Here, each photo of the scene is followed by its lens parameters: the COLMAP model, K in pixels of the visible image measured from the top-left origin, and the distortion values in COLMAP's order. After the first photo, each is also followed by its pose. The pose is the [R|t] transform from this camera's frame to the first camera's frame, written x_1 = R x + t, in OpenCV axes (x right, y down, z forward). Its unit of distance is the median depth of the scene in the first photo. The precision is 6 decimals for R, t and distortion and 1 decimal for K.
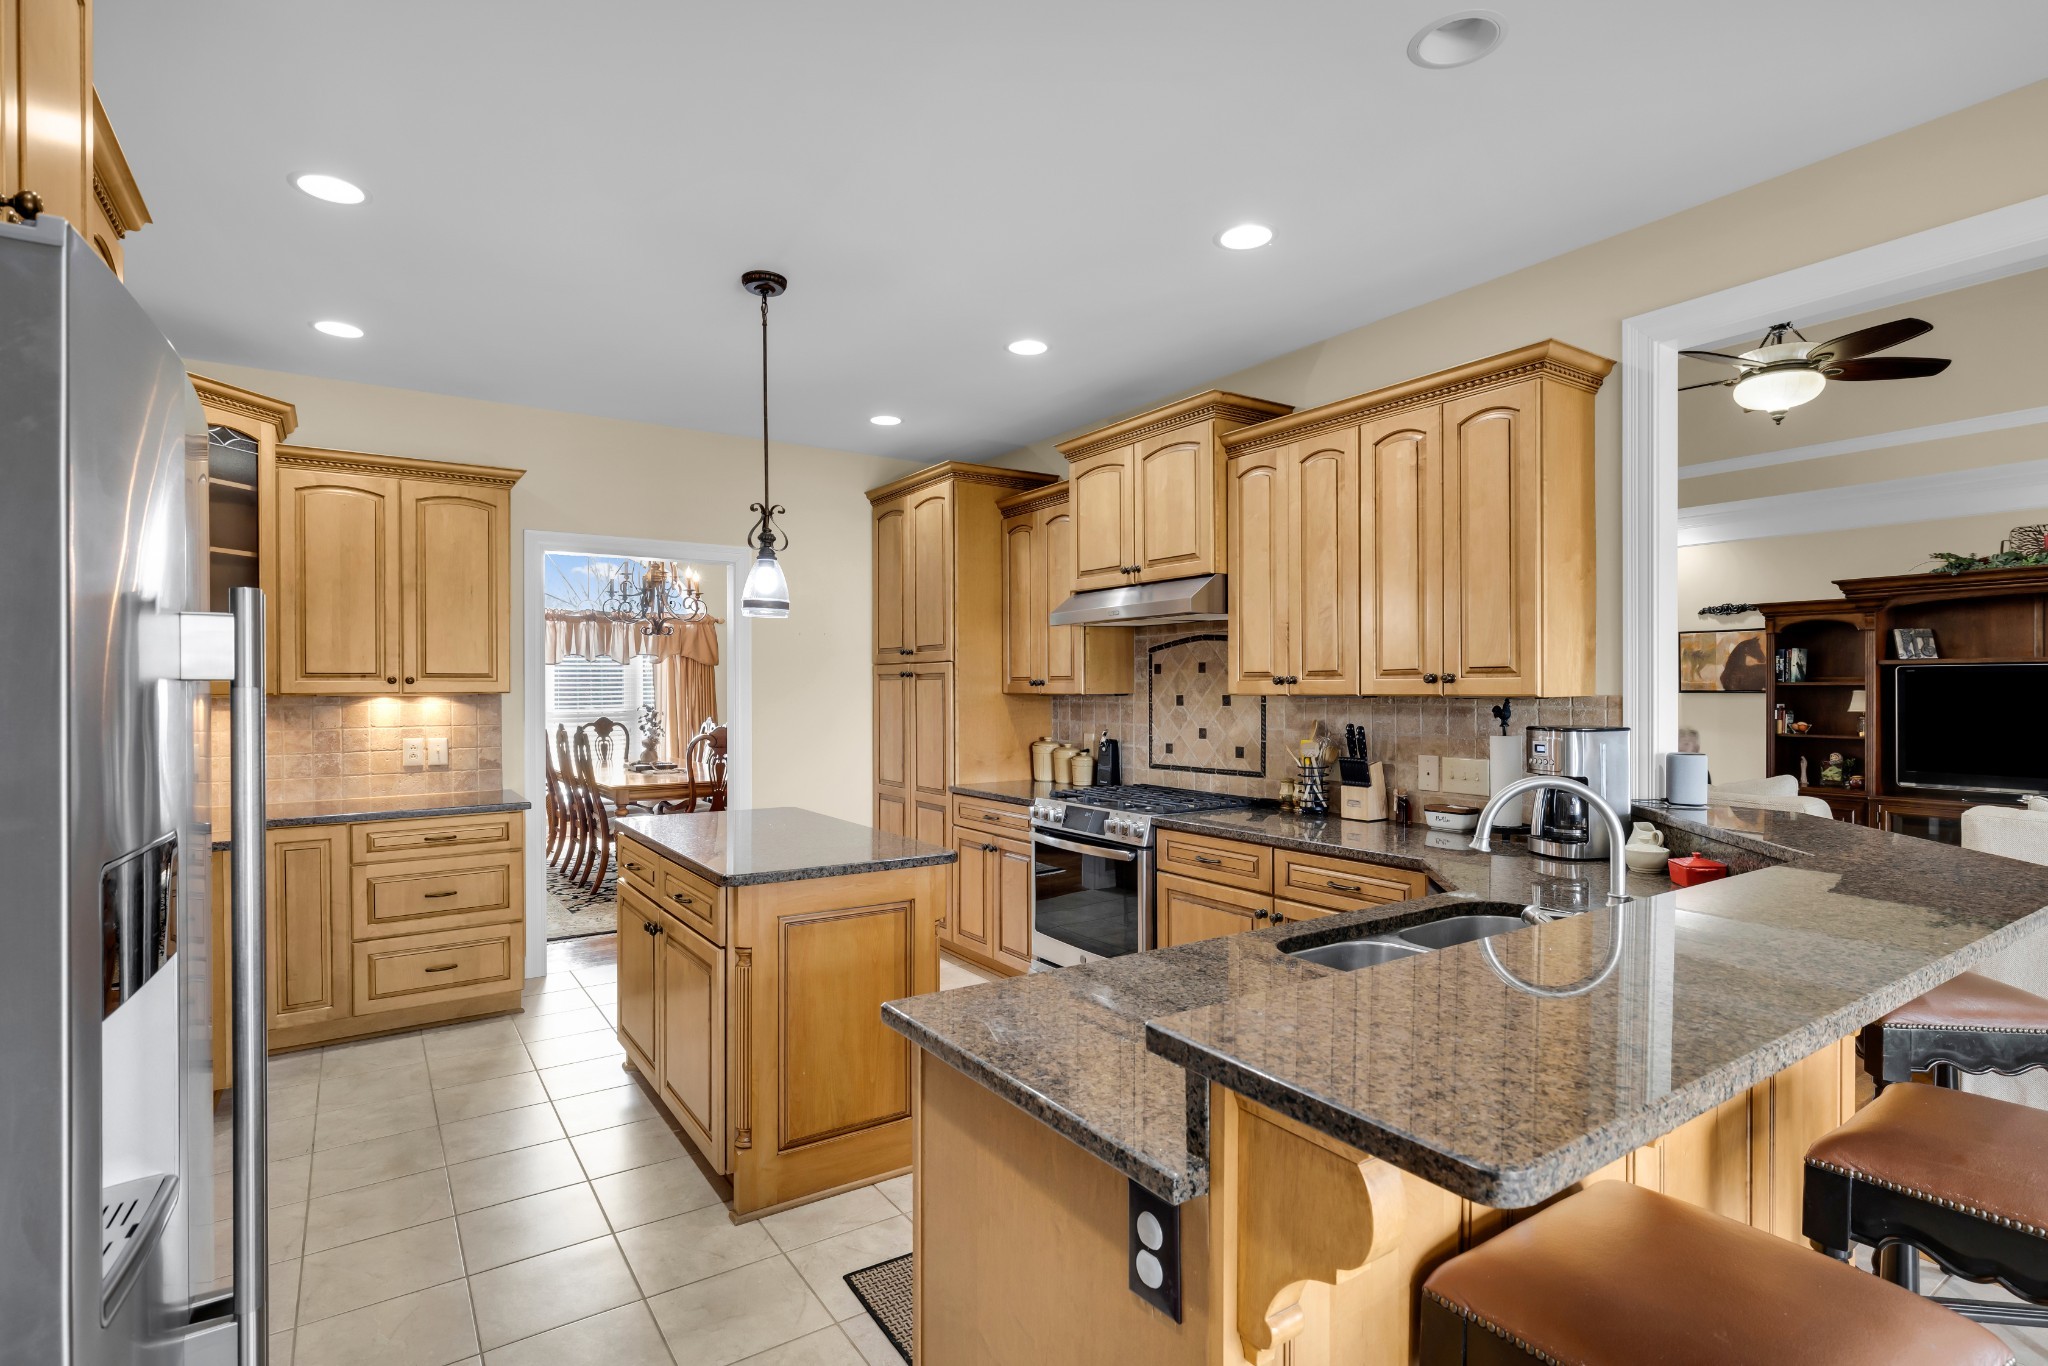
lens RADIAL K [[1001.1, 0, 1028.8], [0, 1001.1, 689.1], [0, 0, 1]] dist [-0.001437, -0.000186]
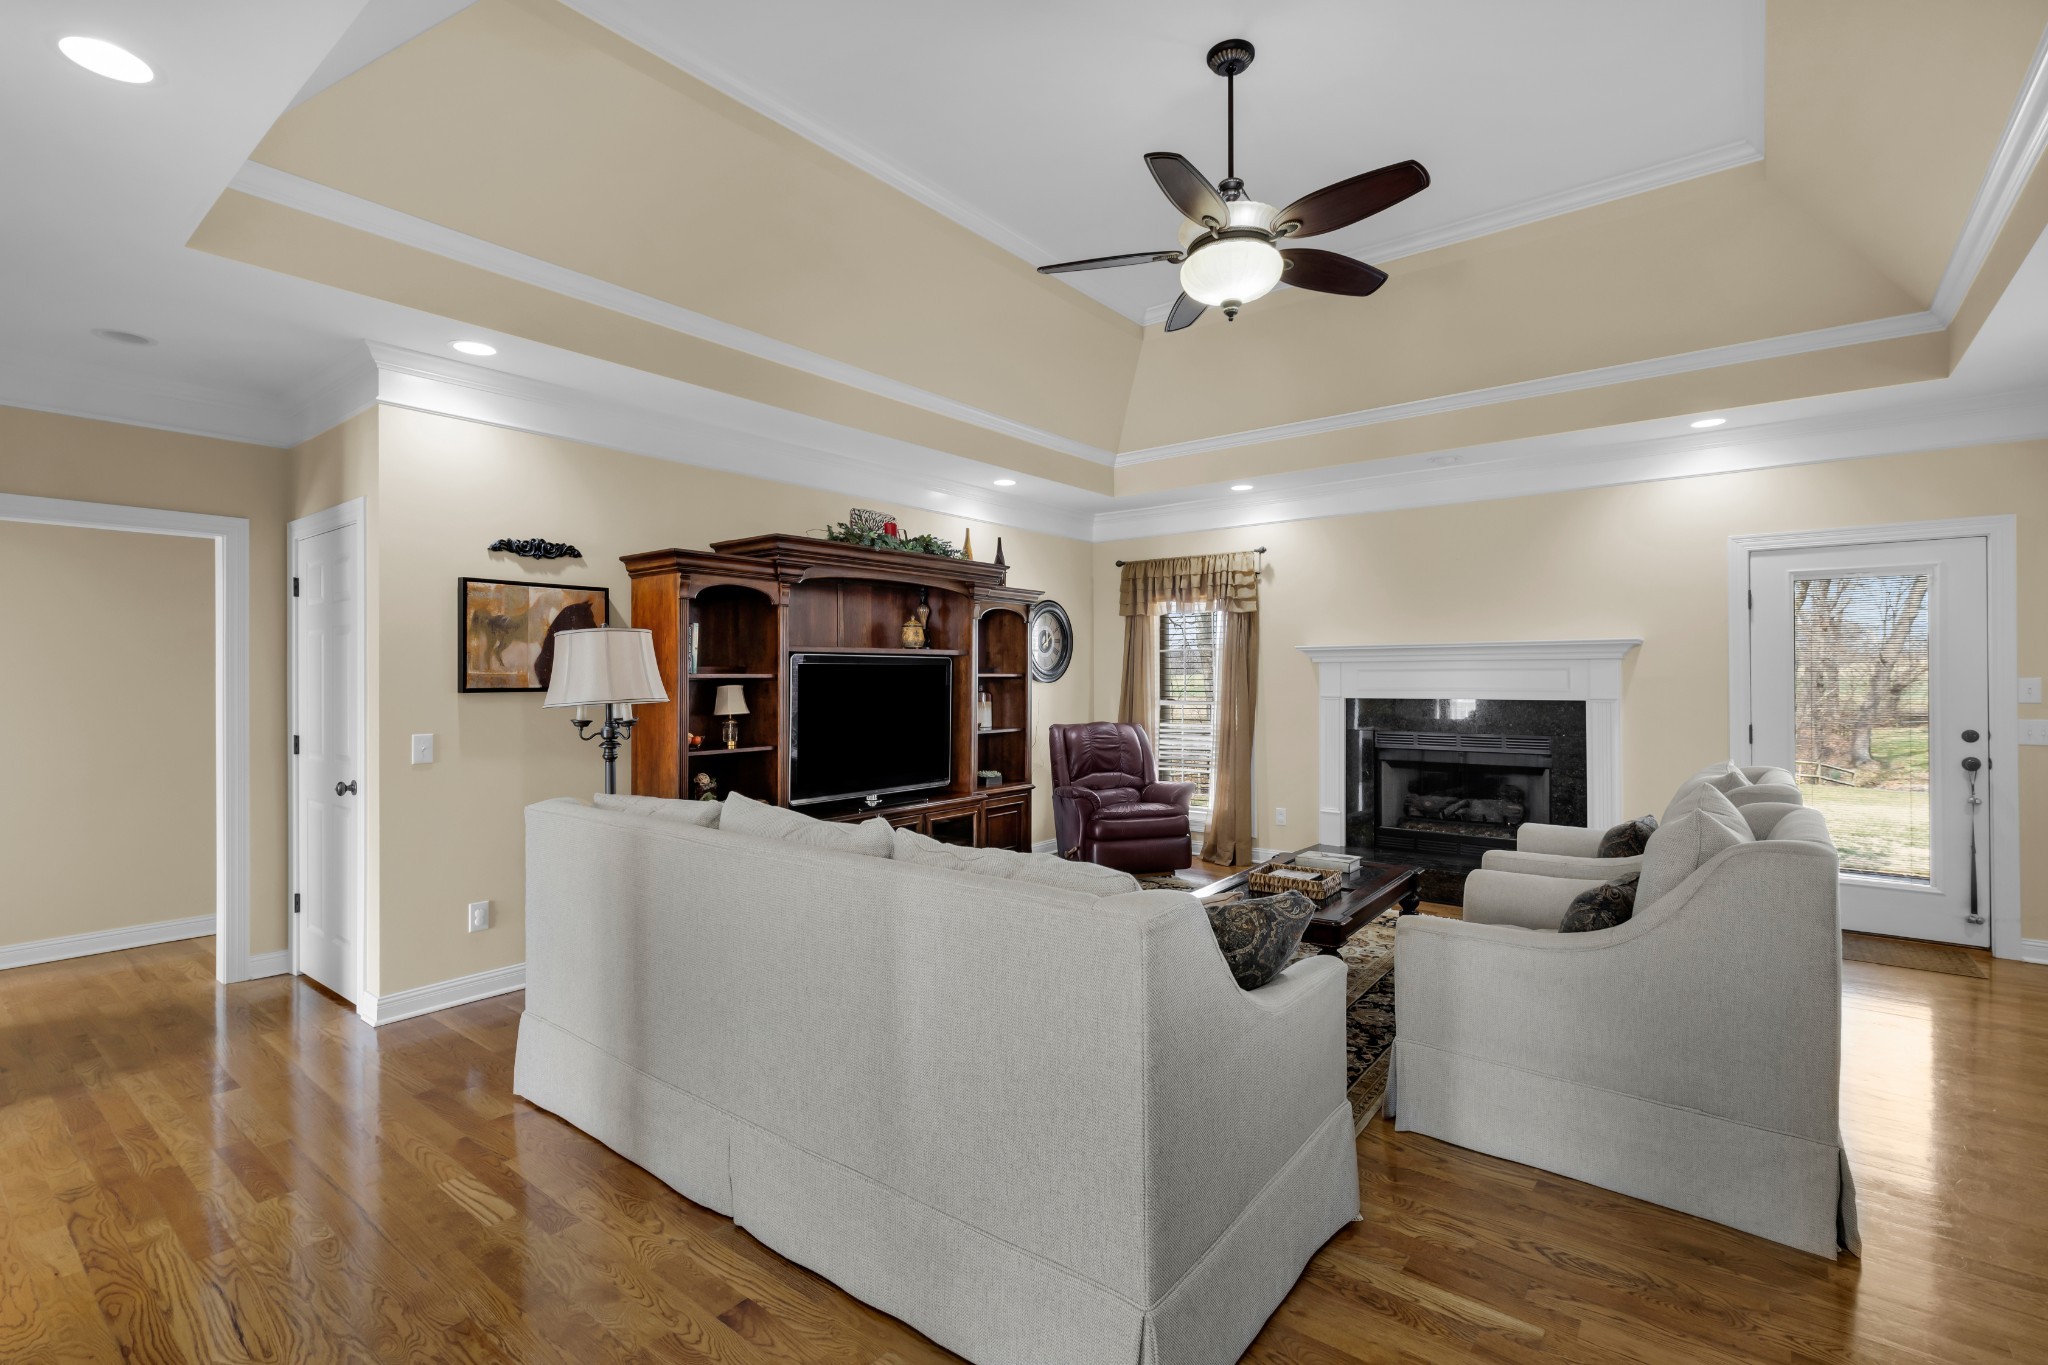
lens RADIAL K [[930.7, 0, 1021.9], [0, 930.7, 672.1], [0, 0, 1]] dist [-0.008814, -0.000412]
pose [[-0.316328, 0.003373, 0.948644, 0.100073], [0.003632, 0.999991, -0.002344, -0.005757], [-0.948643, 0.002704, -0.316337, 0.922855]]
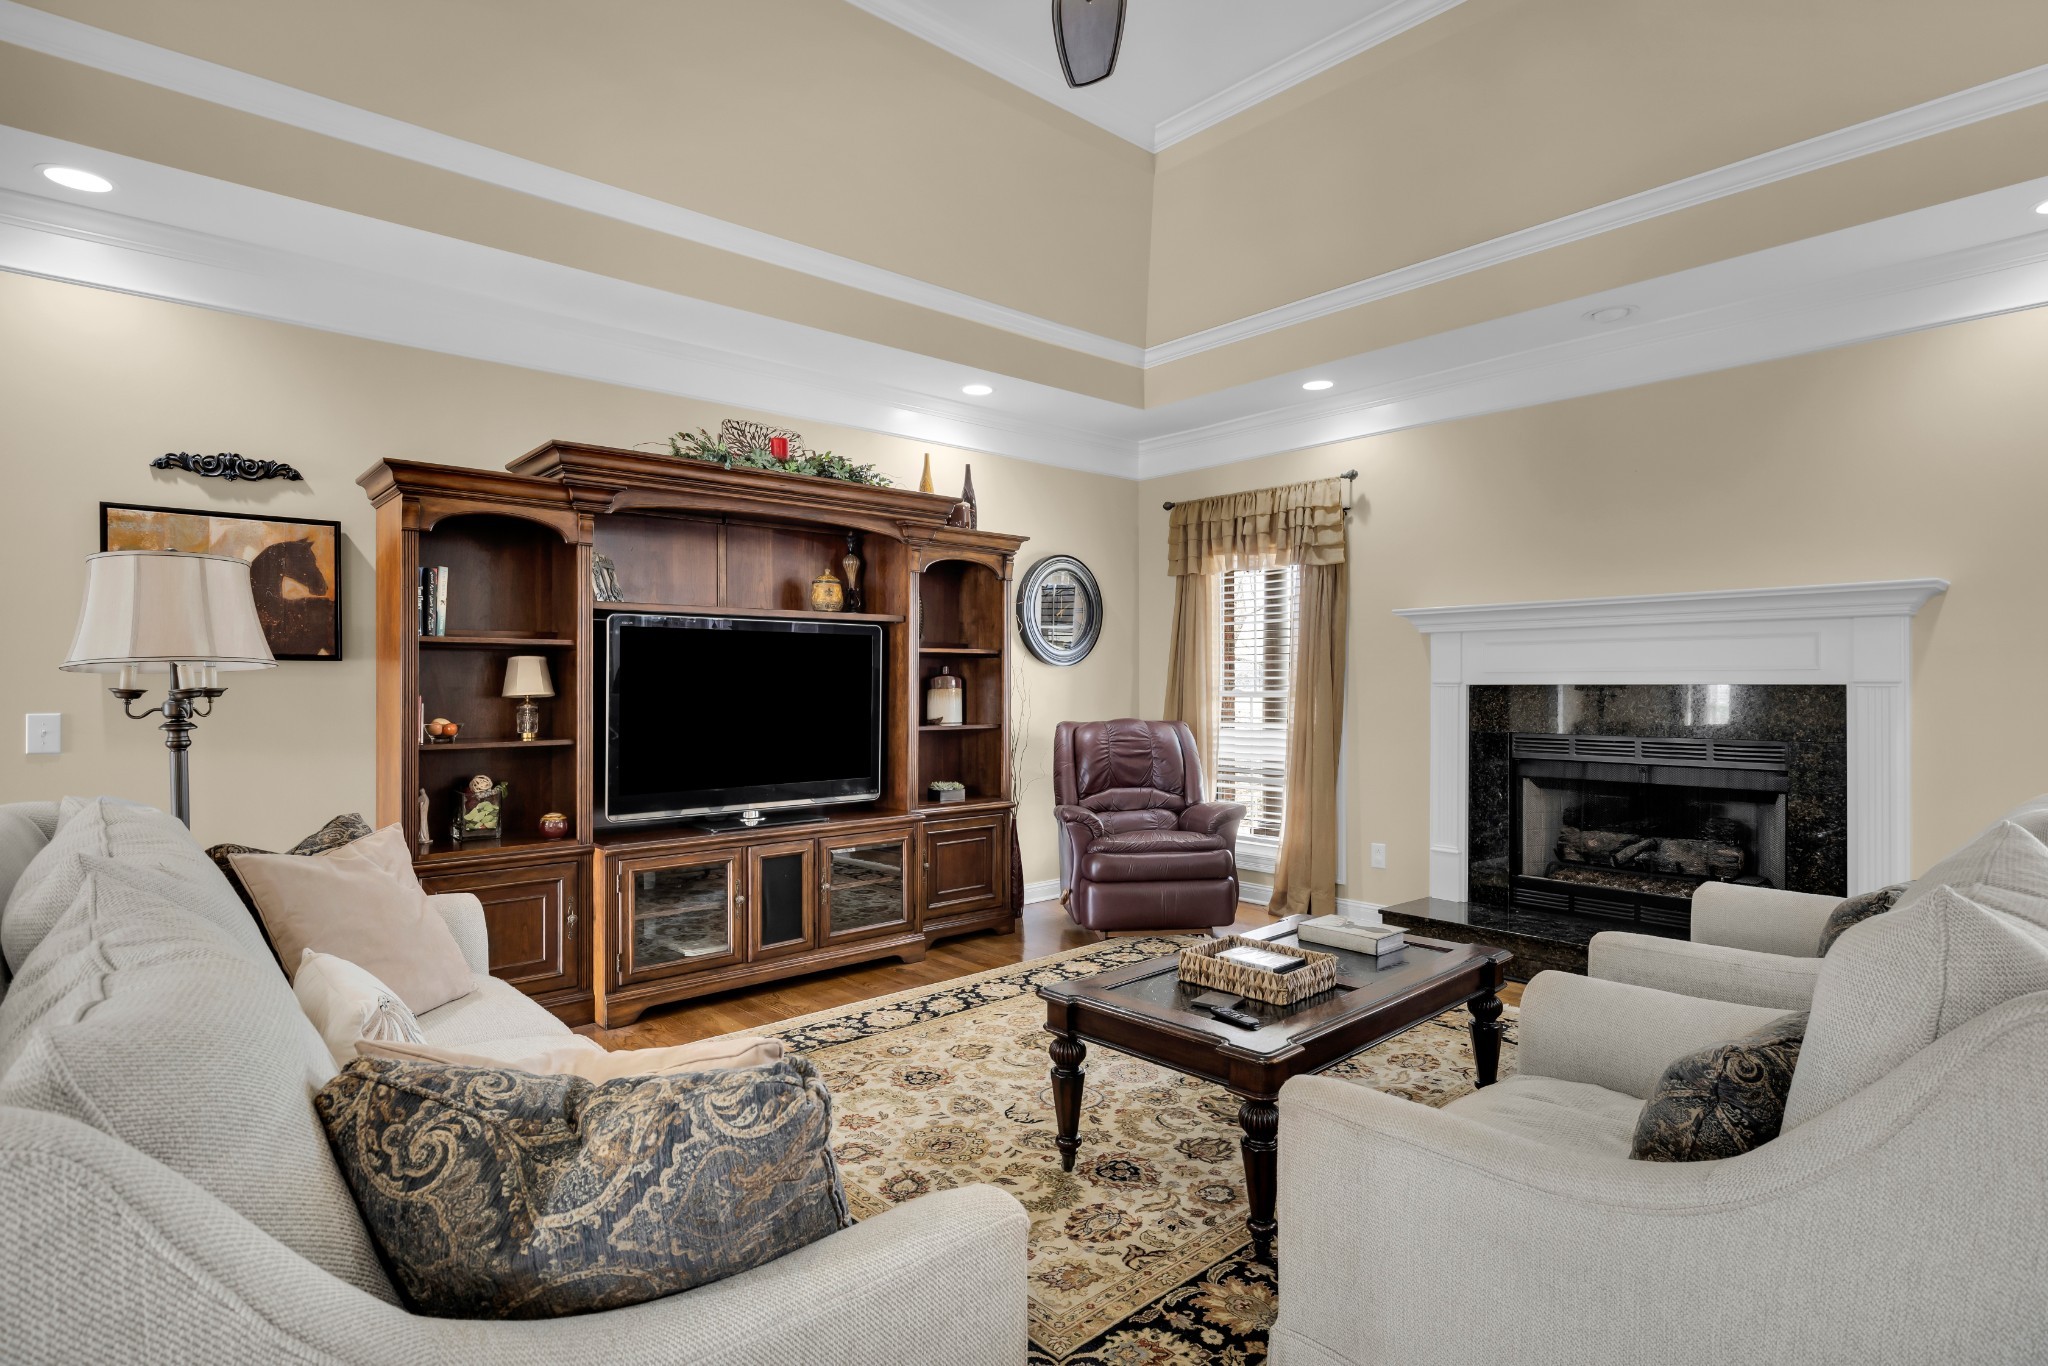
lens RADIAL K [[1048.4, 0, 1024.7], [0, 1048.4, 684.3], [0, 0, 1]] dist [-0.009659, -0.000866]
pose [[-0.148548, -0.005131, 0.988892, 0.208571], [0.002410, 0.999982, 0.005550, 0.012550], [-0.988902, 0.003208, -0.148533, 0.744100]]
